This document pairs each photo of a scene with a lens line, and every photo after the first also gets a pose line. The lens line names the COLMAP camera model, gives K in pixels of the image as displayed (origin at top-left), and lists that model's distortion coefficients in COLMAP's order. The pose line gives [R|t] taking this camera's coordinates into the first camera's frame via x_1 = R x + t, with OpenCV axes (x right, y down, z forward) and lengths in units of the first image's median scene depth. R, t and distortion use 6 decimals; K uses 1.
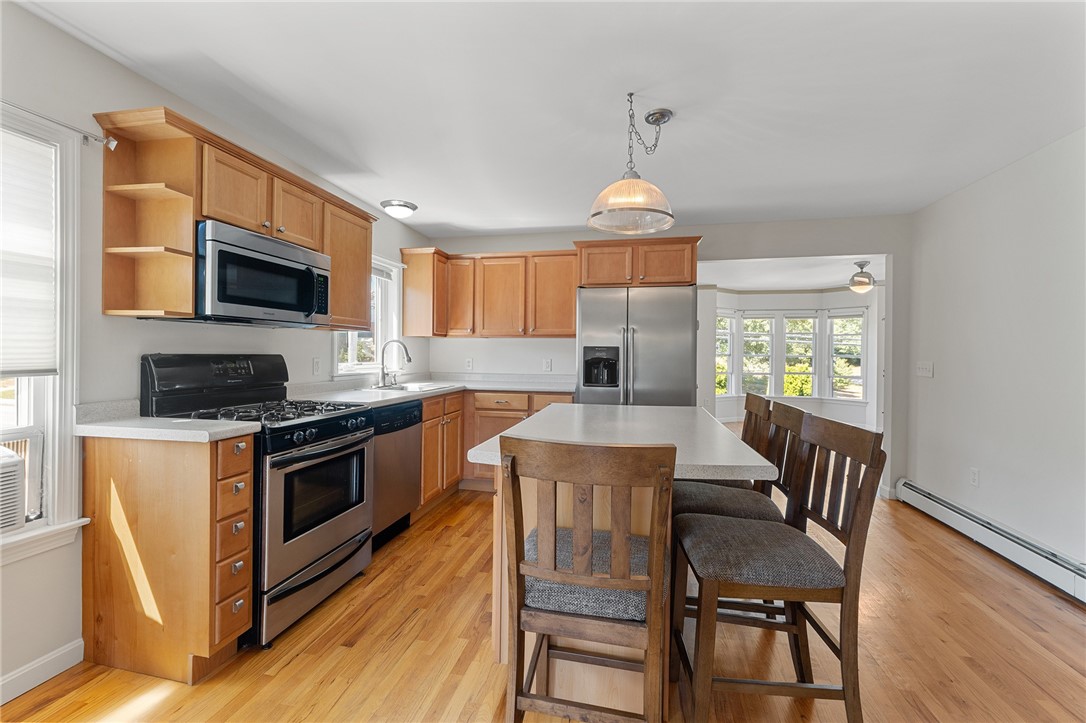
lens RADIAL K [[458.8, 0, 542.7], [0, 458.8, 353.6], [0, 0, 1]] dist [0.001149, 0.000165]
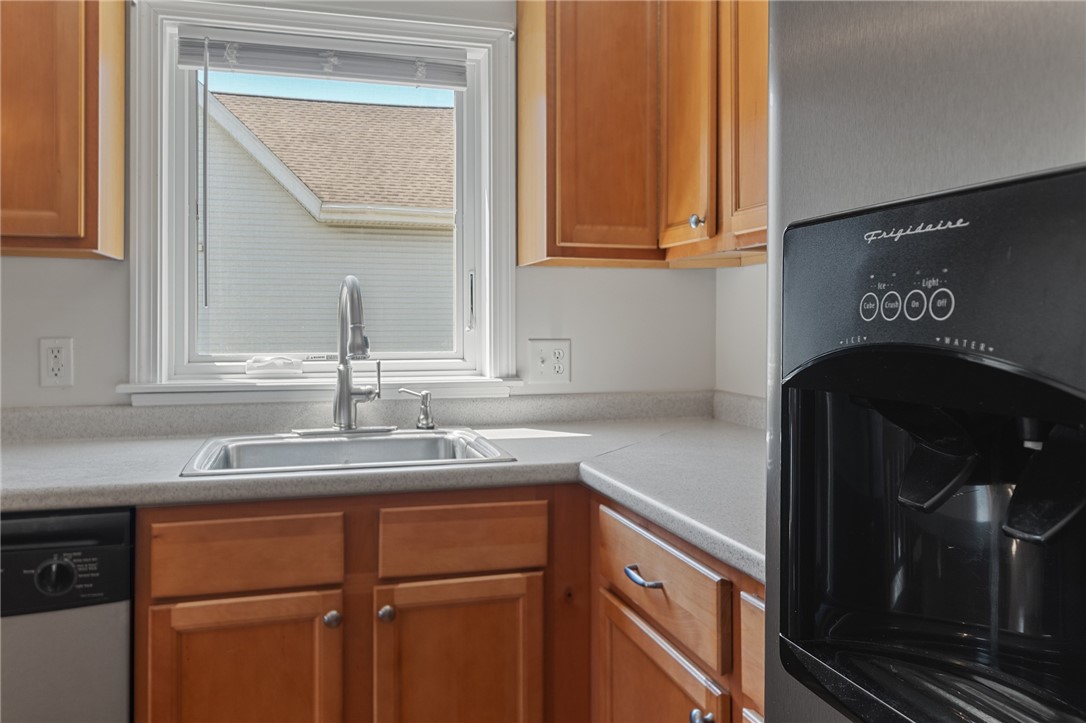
lens RADIAL K [[856.1, 0, 544.5], [0, 856.1, 317.3], [0, 0, 1]] dist [0.008339, 0.002064]
pose [[0.462413, -0.015727, -0.886525, 0.228184], [0.000735, 0.999849, -0.017355, 0.004822], [0.886664, 0.007374, 0.462355, 0.898086]]
